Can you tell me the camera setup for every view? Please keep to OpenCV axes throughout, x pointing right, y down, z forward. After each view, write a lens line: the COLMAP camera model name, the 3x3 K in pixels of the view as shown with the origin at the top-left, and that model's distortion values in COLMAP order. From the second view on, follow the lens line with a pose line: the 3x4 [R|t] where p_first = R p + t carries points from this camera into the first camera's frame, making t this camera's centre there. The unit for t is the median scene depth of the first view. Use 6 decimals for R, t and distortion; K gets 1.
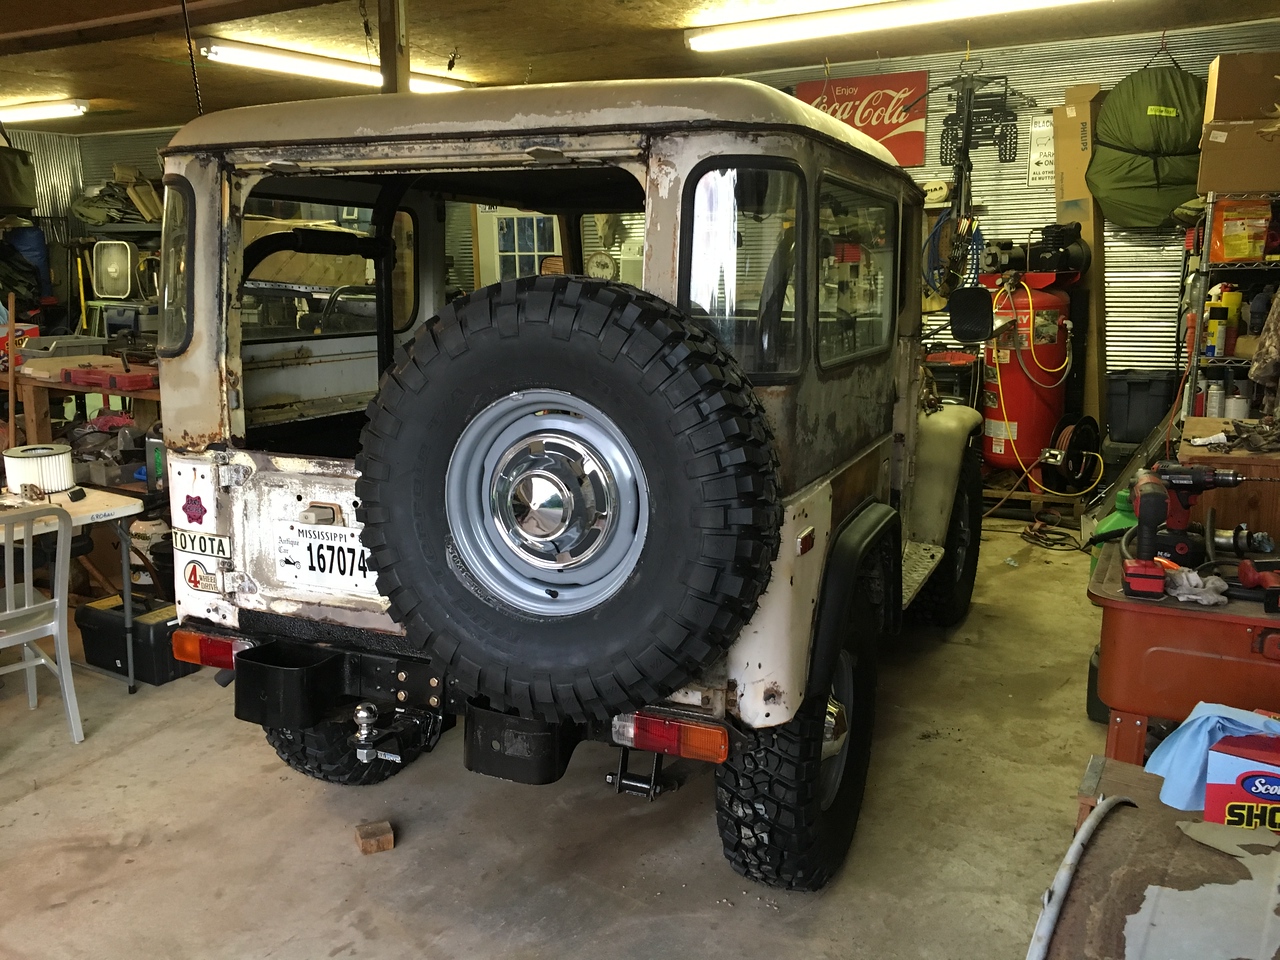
lens RADIAL K [[1090.2, 0, 640.0], [0, 1090.2, 480.0], [0, 0, 1]] dist [0.014302, 0.119893]
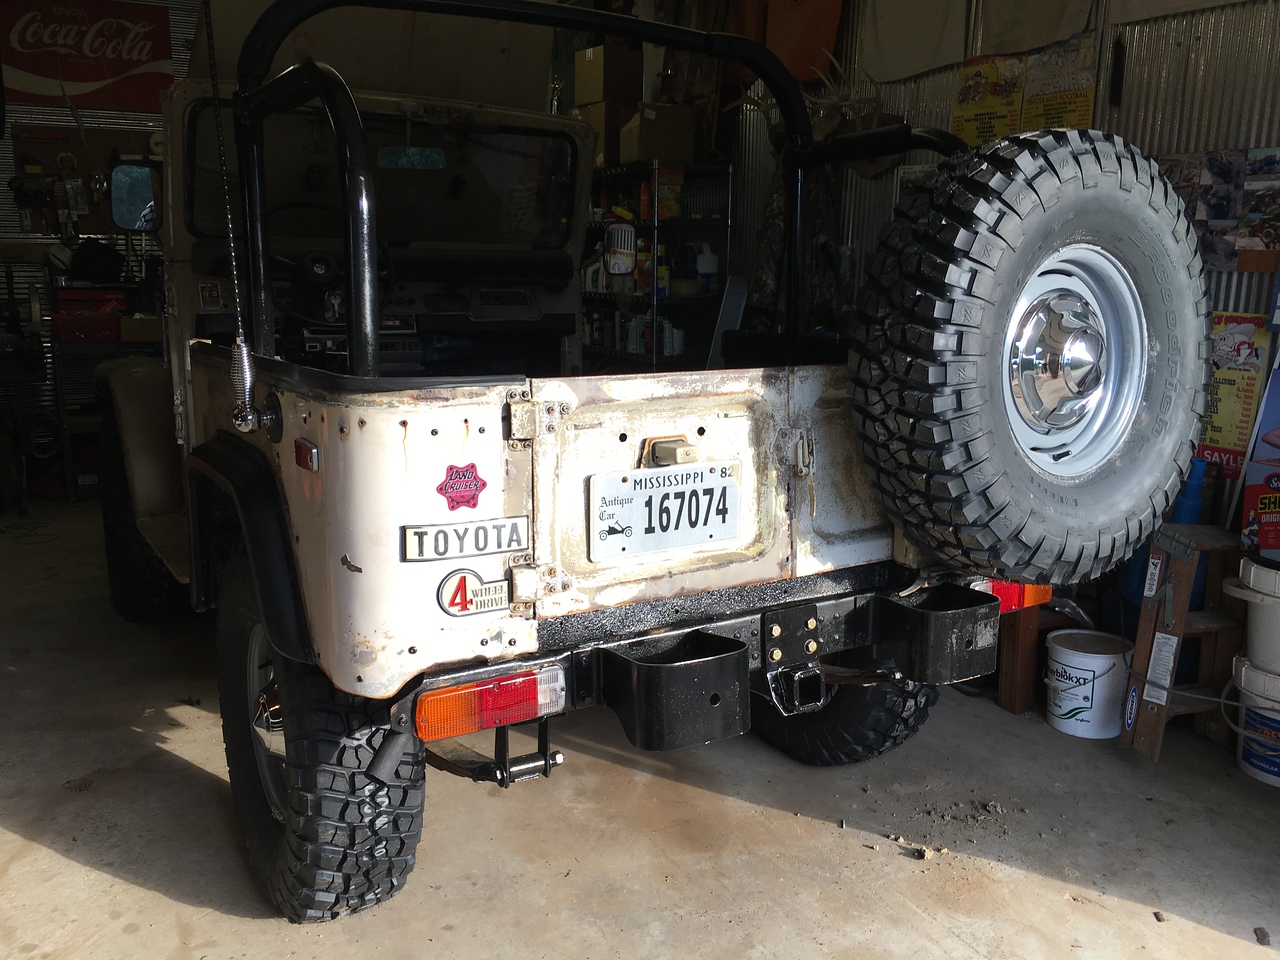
lens RADIAL K [[1095.9, 0, 637.9], [0, 1095.9, 478.6], [0, 0, 1]] dist [0.080639, -0.111868]
pose [[0.561808, -0.149043, 0.813731, -0.862422], [0.154842, 0.985198, 0.073545, -0.008232], [-0.812647, 0.084682, 0.576570, 0.557510]]
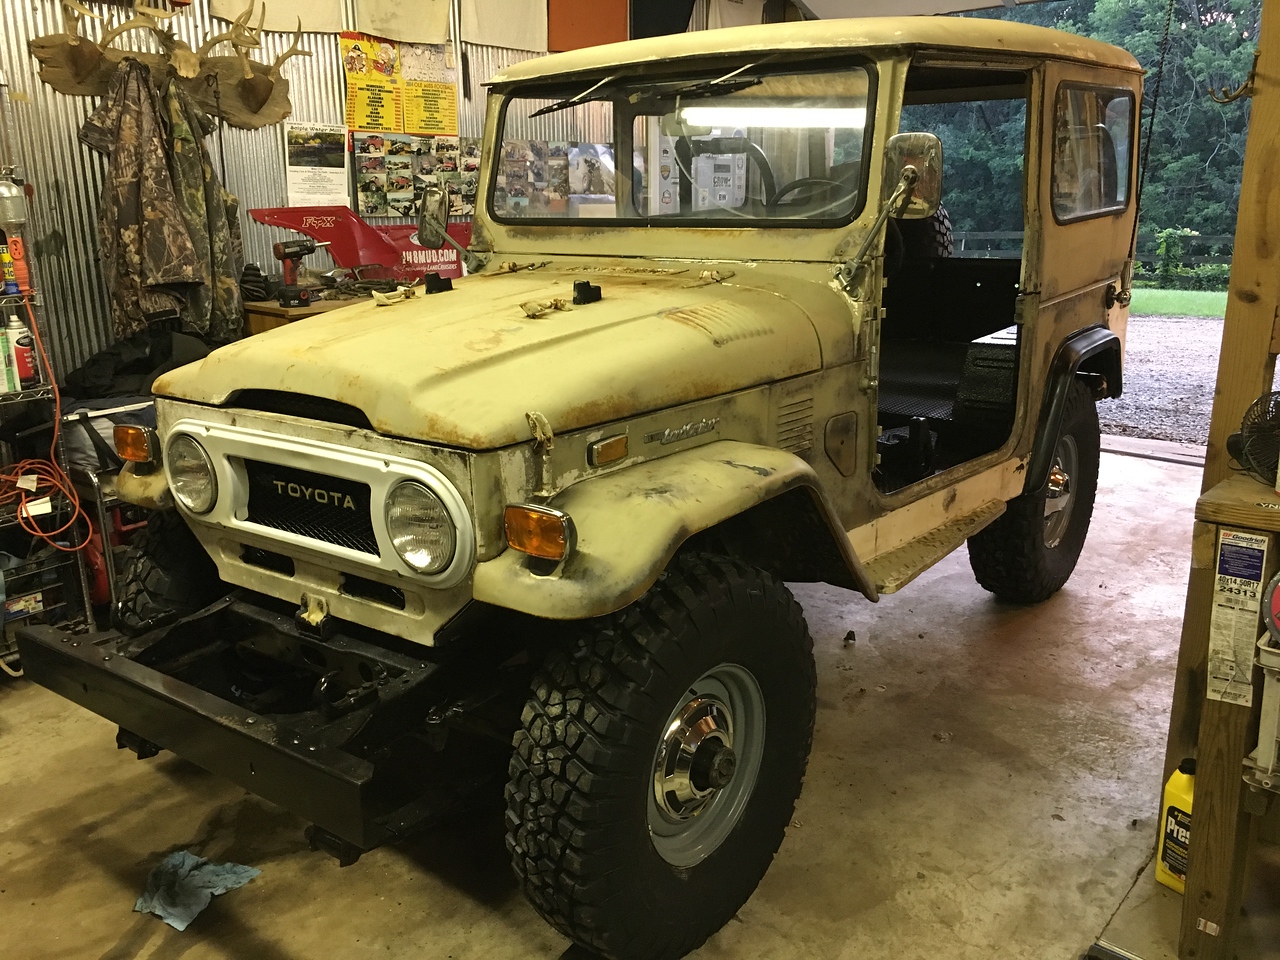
lens RADIAL K [[1095.9, 0, 637.9], [0, 1095.9, 478.6], [0, 0, 1]] dist [0.080639, -0.111868]
pose [[-0.973544, -0.048570, 0.223280, -0.134694], [0.059427, 0.889706, 0.452649, -0.529322], [-0.220639, 0.453942, -0.863282, 2.713366]]
